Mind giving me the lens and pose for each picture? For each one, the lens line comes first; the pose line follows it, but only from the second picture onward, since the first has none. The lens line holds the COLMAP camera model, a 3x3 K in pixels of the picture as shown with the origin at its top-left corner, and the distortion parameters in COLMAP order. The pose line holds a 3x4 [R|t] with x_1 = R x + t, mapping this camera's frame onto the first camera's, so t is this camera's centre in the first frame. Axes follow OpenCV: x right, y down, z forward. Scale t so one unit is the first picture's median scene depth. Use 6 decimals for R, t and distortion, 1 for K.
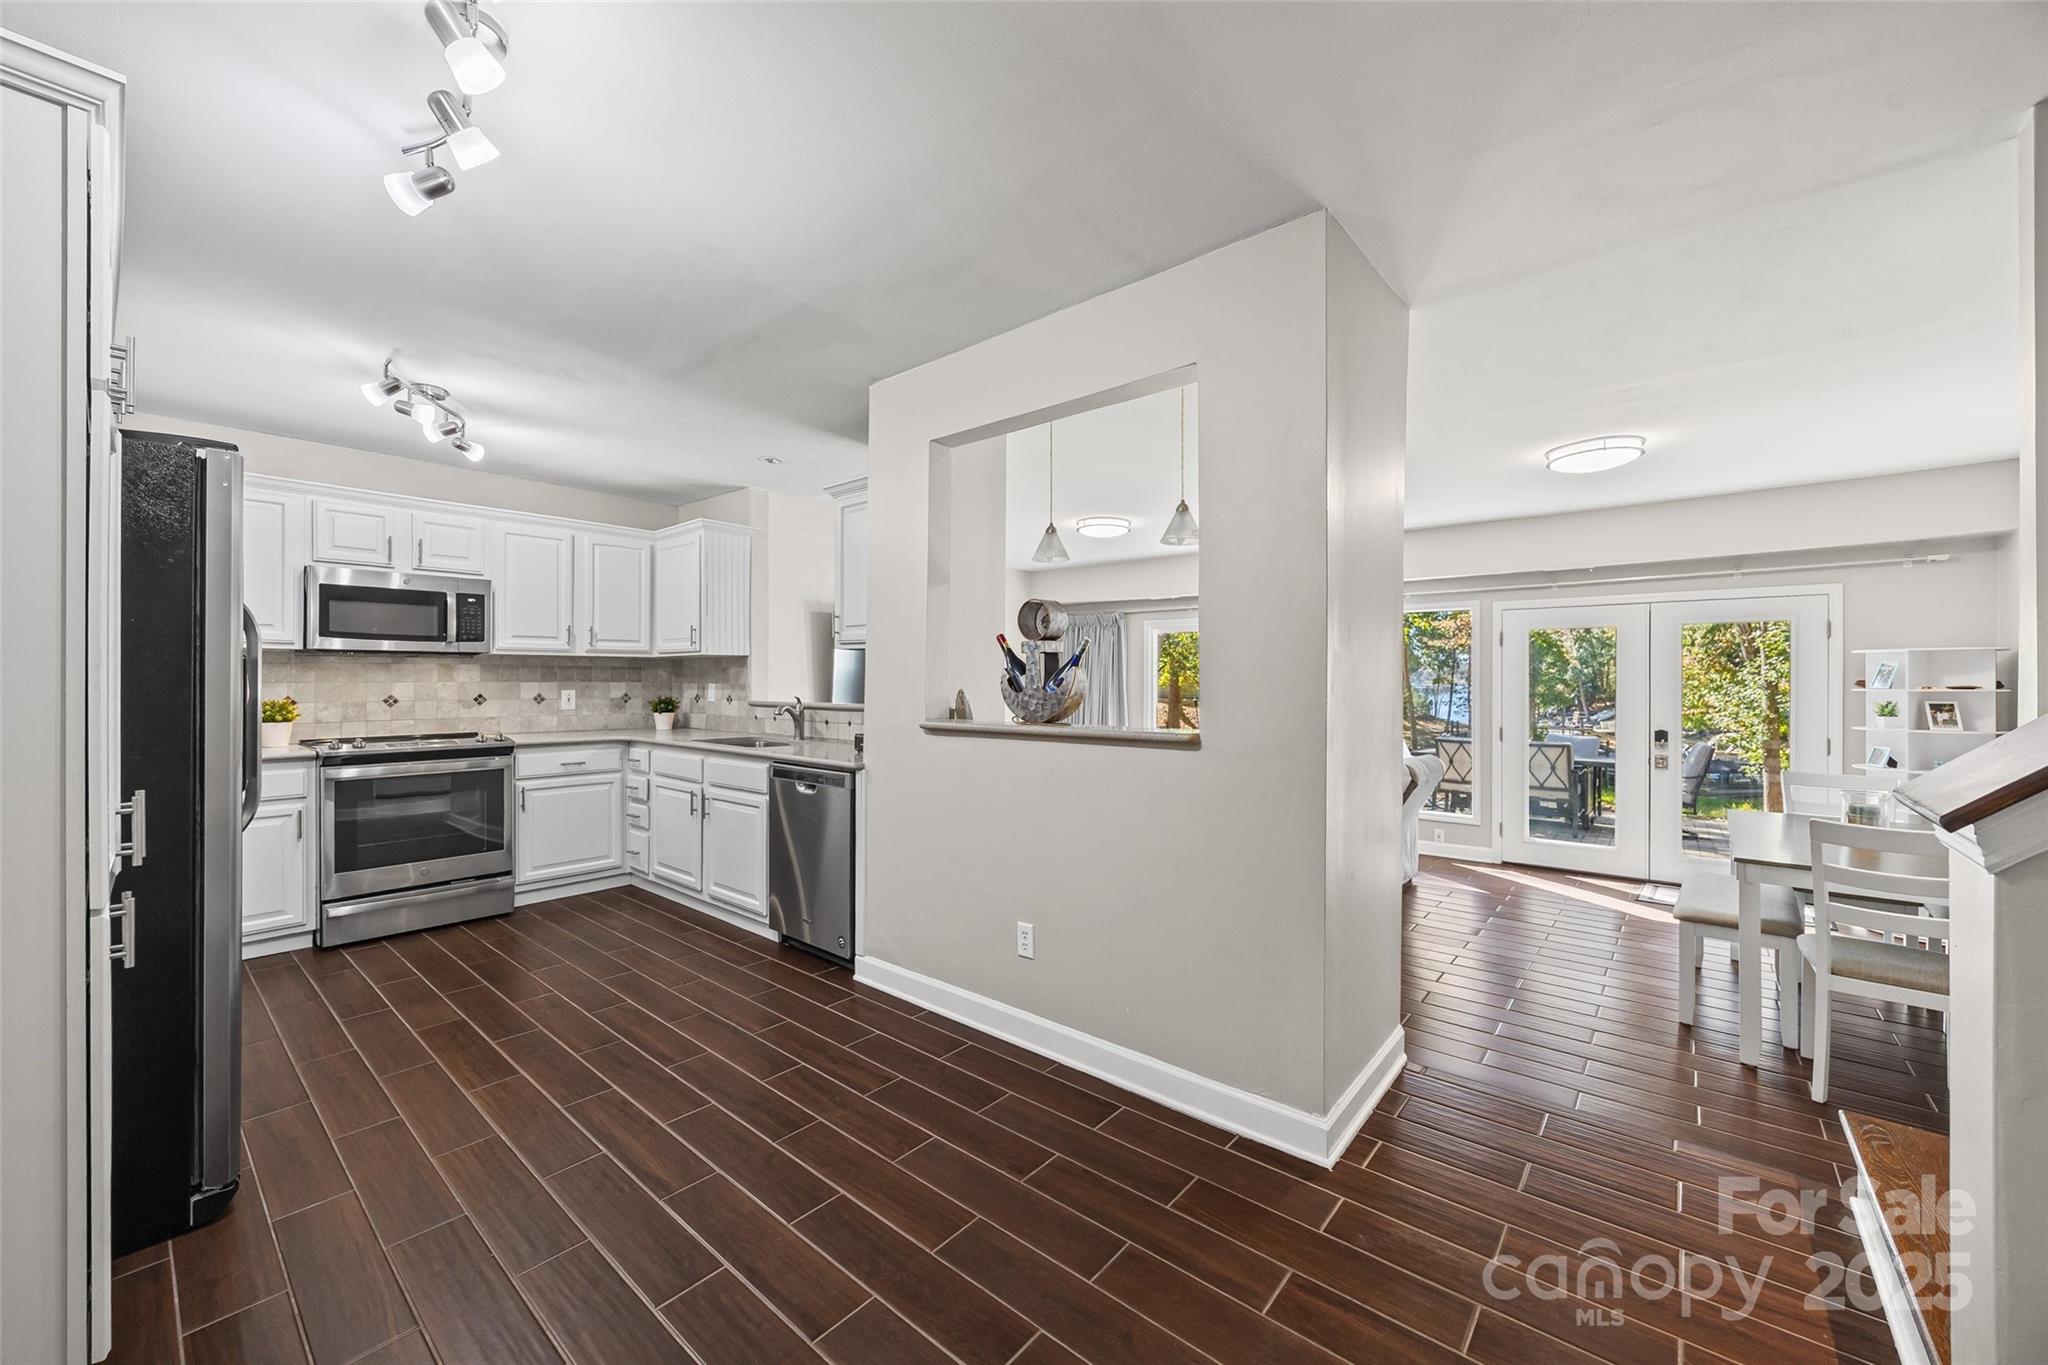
lens RADIAL K [[782.5, 0, 1024.1], [0, 782.5, 679.7], [0, 0, 1]] dist [0.000362, 0.000104]
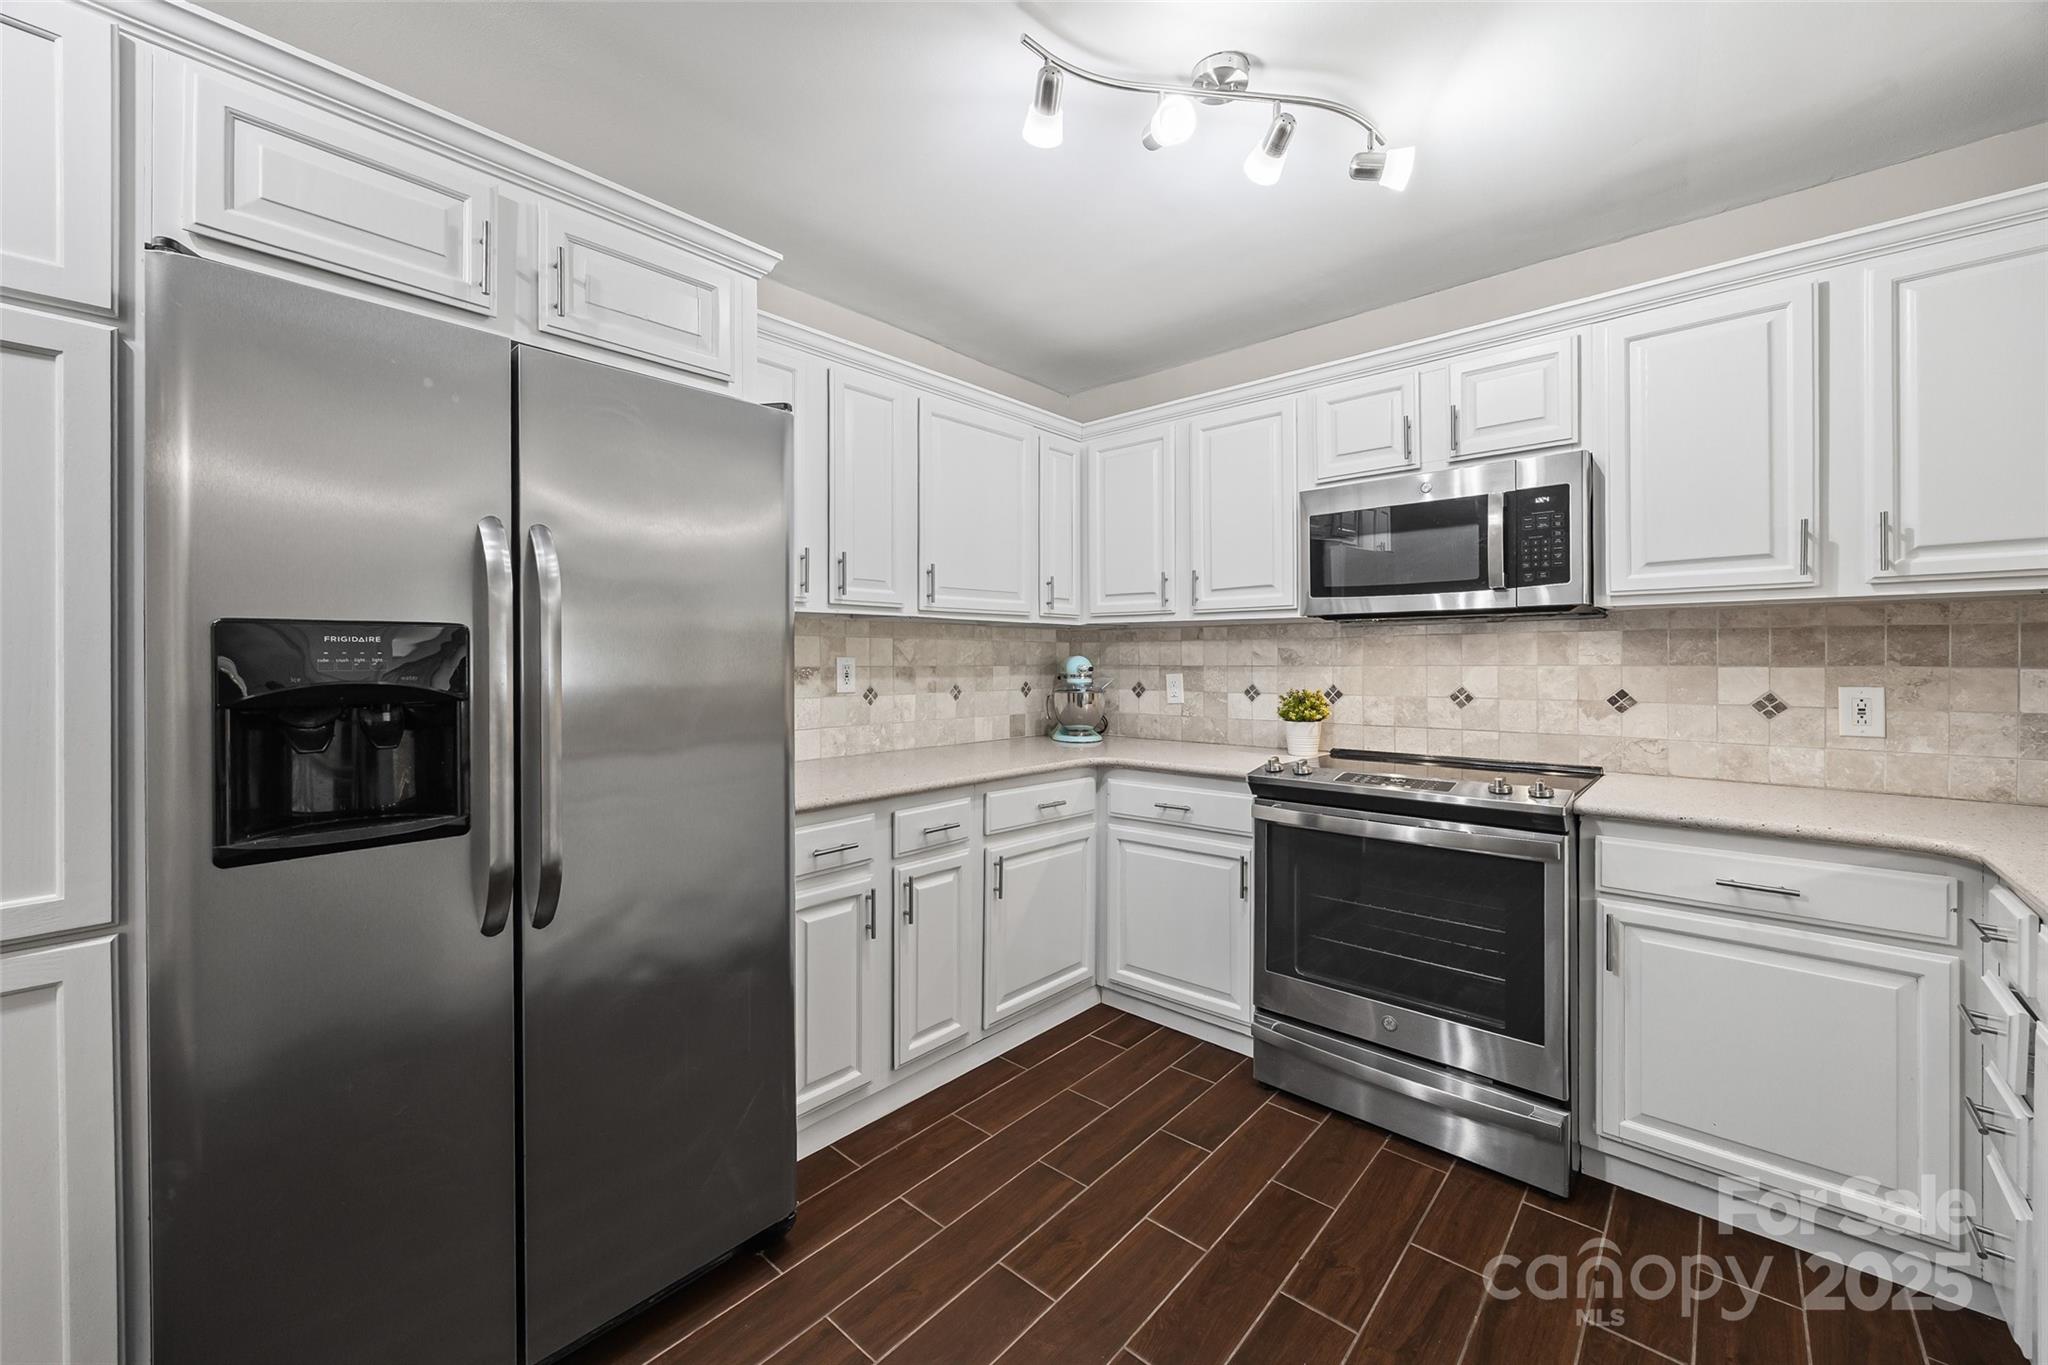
lens RADIAL K [[782.5, 0, 1026.9], [0, 782.5, 661.6], [0, 0, 1]] dist [0.000362, 0.000104]
pose [[-0.020686, -0.000513, -0.999786, -0.200418], [0.002592, 0.999996, -0.000567, -0.000497], [0.999783, -0.002603, -0.020685, 0.663945]]
